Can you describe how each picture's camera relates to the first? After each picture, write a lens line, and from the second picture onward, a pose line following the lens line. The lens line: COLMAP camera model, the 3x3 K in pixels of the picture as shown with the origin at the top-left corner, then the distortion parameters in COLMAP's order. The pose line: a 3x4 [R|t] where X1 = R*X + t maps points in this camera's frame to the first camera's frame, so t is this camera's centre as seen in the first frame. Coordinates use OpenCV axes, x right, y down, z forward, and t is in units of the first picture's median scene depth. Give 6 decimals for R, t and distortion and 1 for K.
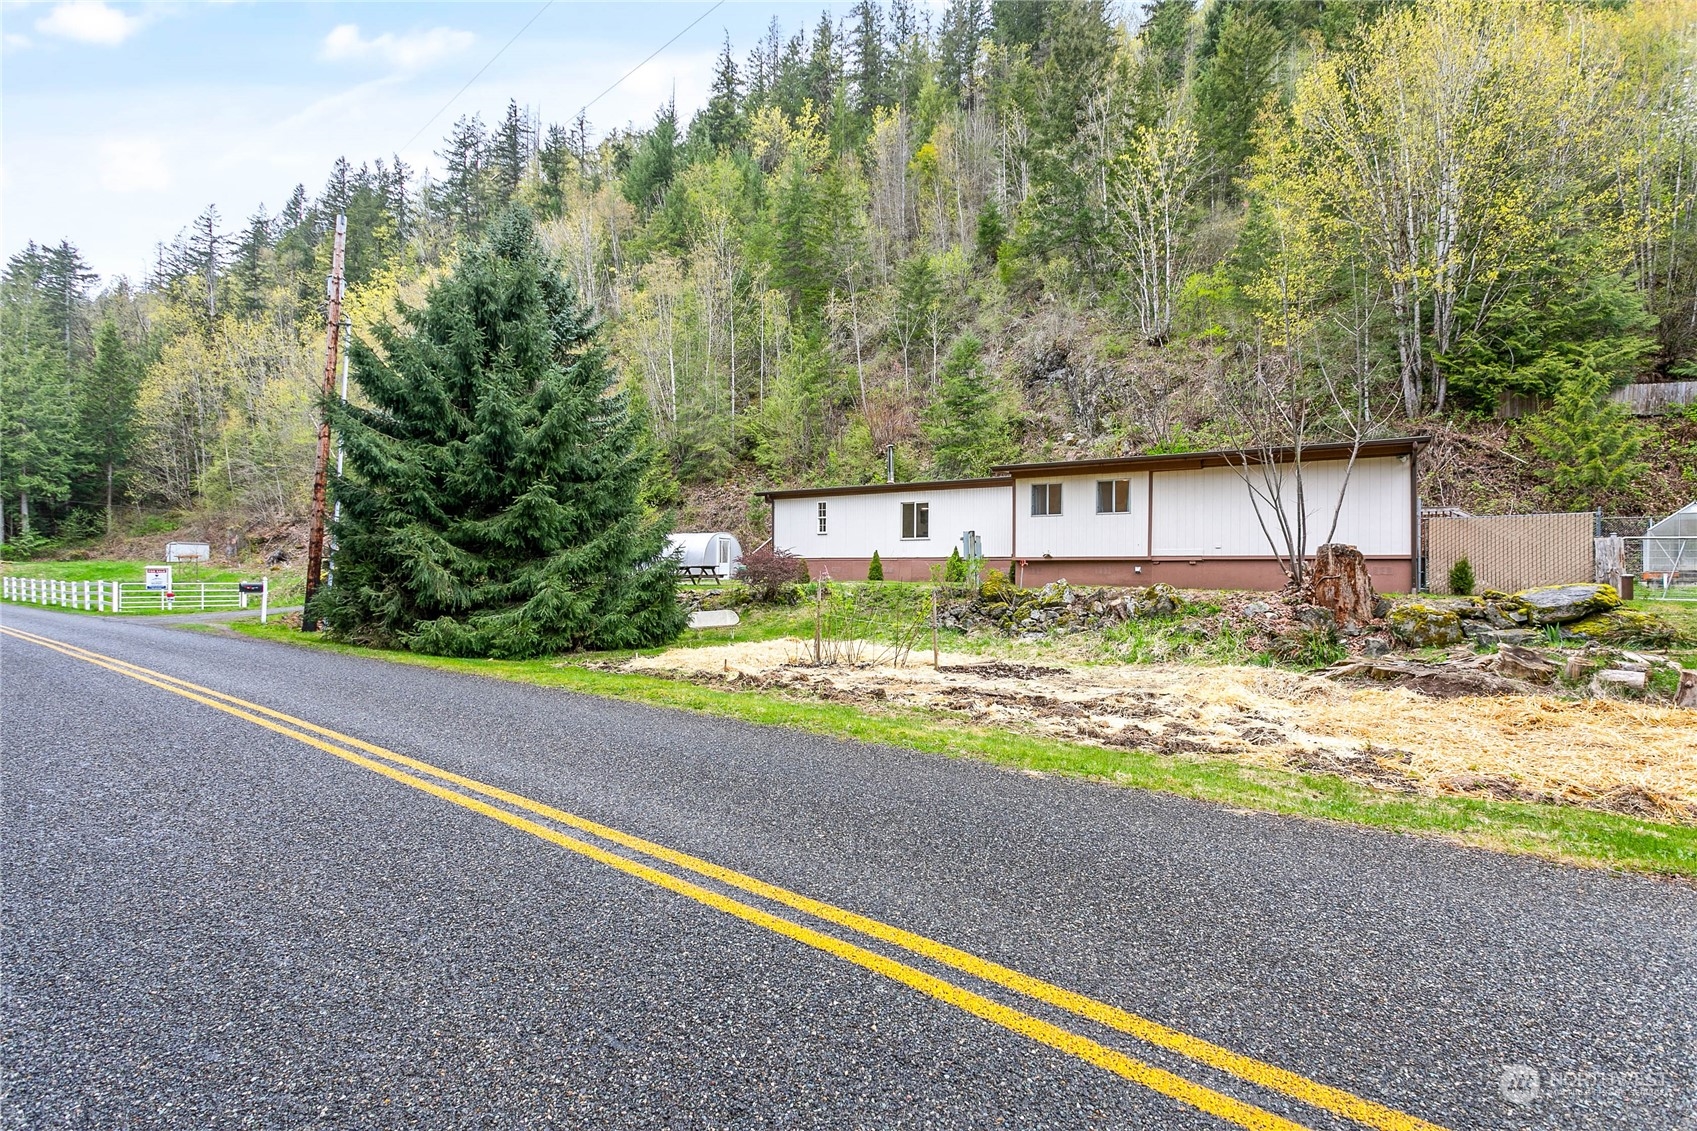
lens RADIAL K [[812.8, 0, 837.7], [0, 812.8, 558.7], [0, 0, 1]] dist [0.004132, -0.000151]
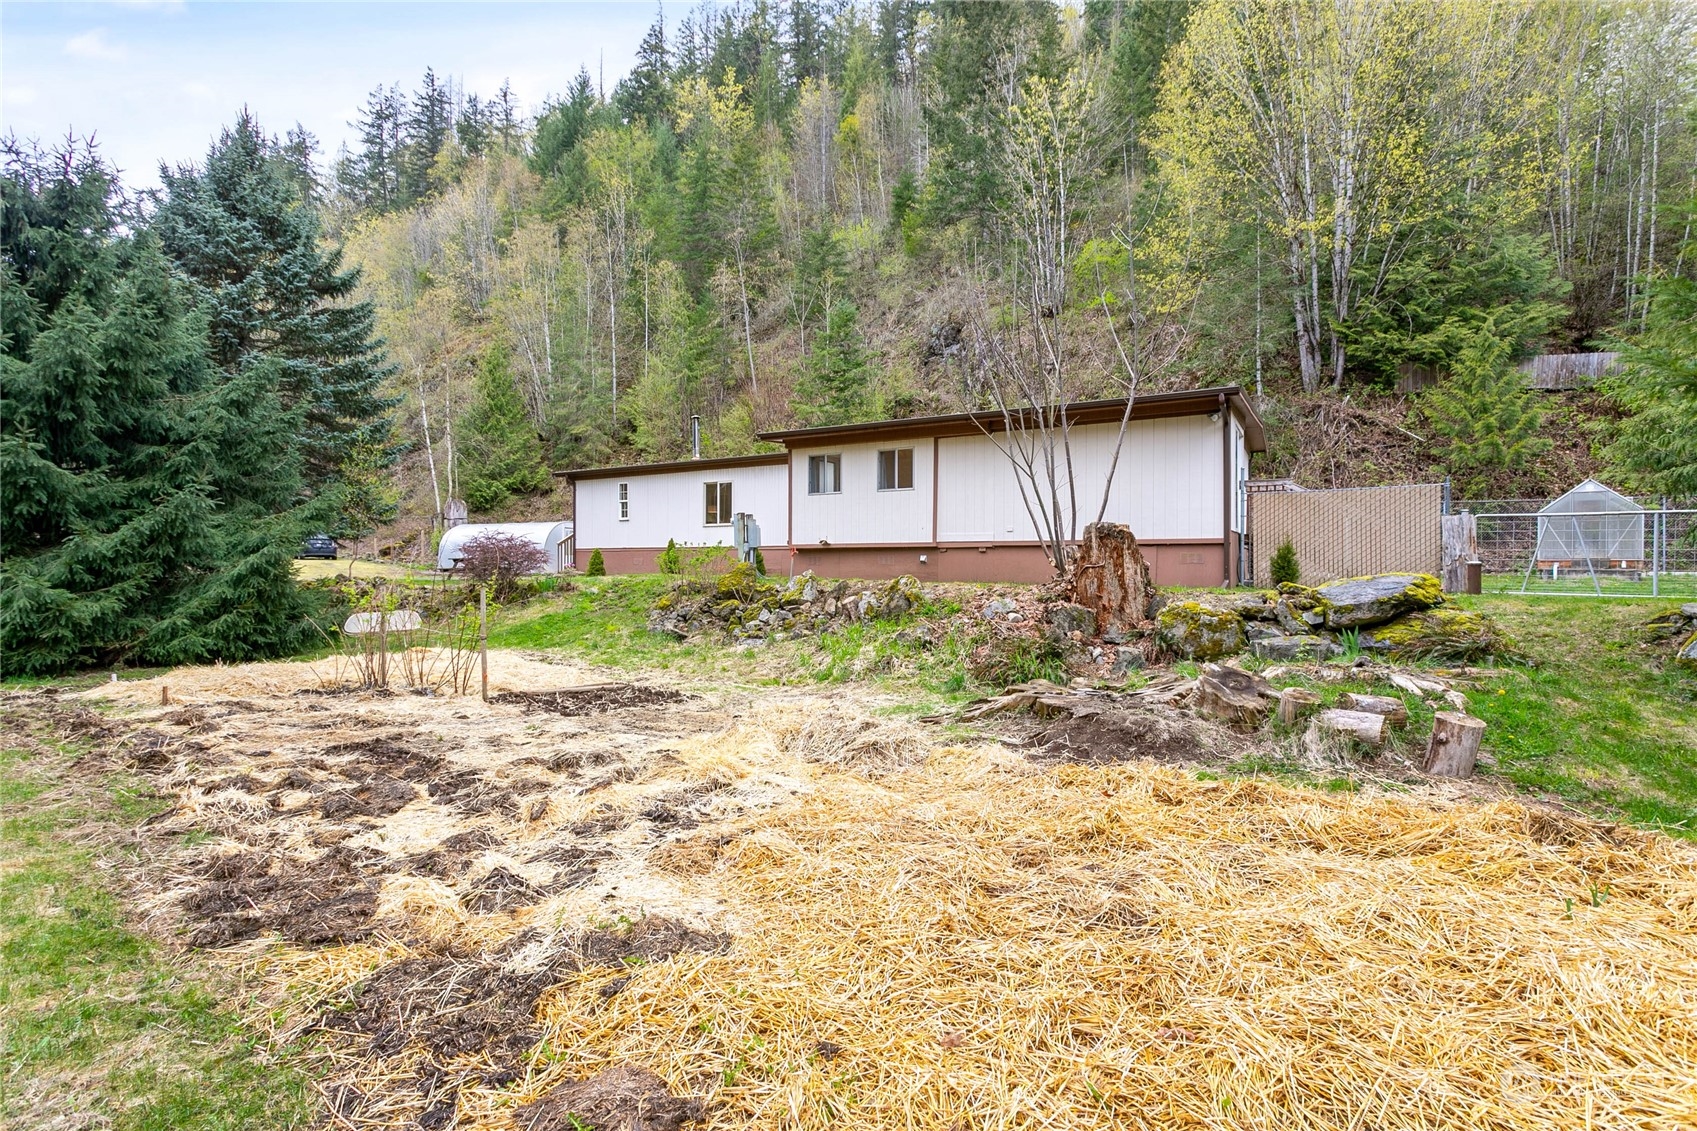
lens RADIAL K [[812.8, 0, 837.7], [0, 812.8, 558.7], [0, 0, 1]] dist [0.004132, -0.000151]
pose [[0.999497, -0.002313, 0.031623, 0.167748], [0.002071, 0.999968, 0.007706, 0.004574], [-0.031639, -0.007637, 0.999470, 0.120164]]
